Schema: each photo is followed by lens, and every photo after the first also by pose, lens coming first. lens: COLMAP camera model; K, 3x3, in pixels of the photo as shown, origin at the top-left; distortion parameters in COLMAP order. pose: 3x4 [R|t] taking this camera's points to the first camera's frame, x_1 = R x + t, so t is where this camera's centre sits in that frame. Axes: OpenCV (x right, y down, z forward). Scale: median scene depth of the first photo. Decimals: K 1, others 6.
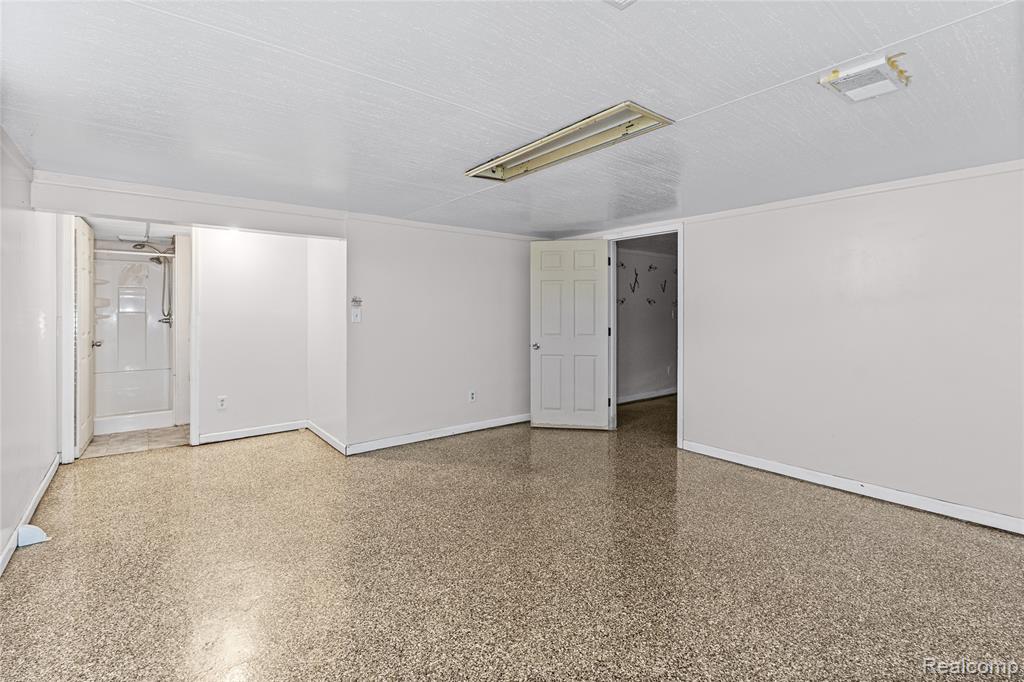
lens RADIAL K [[479.7, 0, 513.2], [0, 479.7, 314.3], [0, 0, 1]] dist [-0.002748, -0.000081]
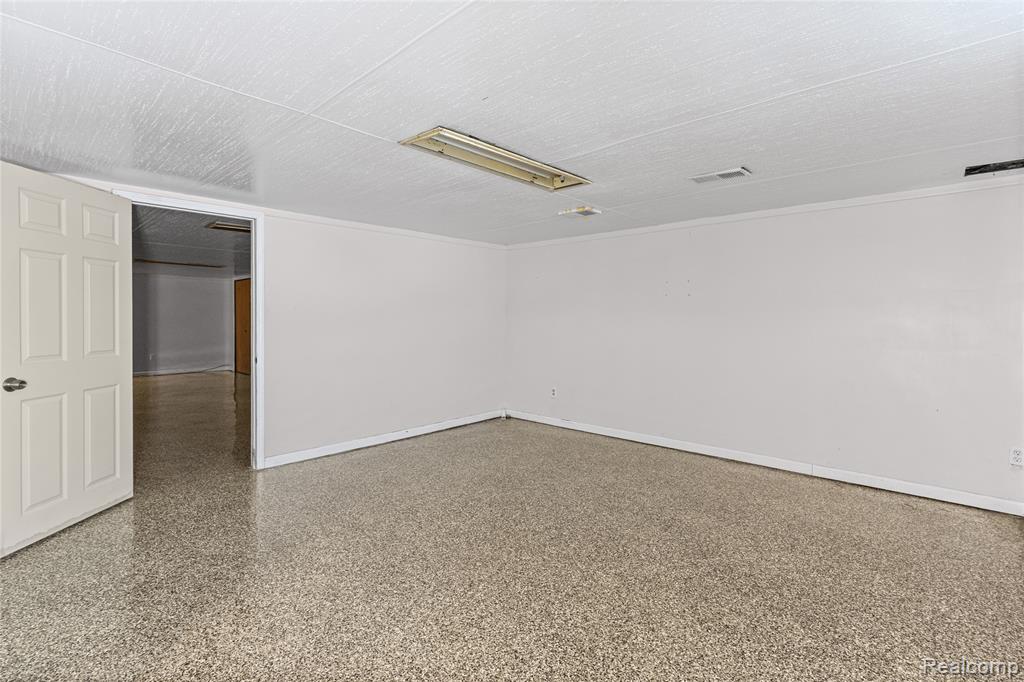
lens RADIAL K [[479.7, 0, 513.2], [0, 479.7, 314.3], [0, 0, 1]] dist [-0.002748, -0.000081]
pose [[-0.171208, 0.003579, 0.985228, -0.857543], [0.004822, 0.999984, -0.002795, 0.001846], [-0.985223, 0.004273, -0.171223, 1.014729]]
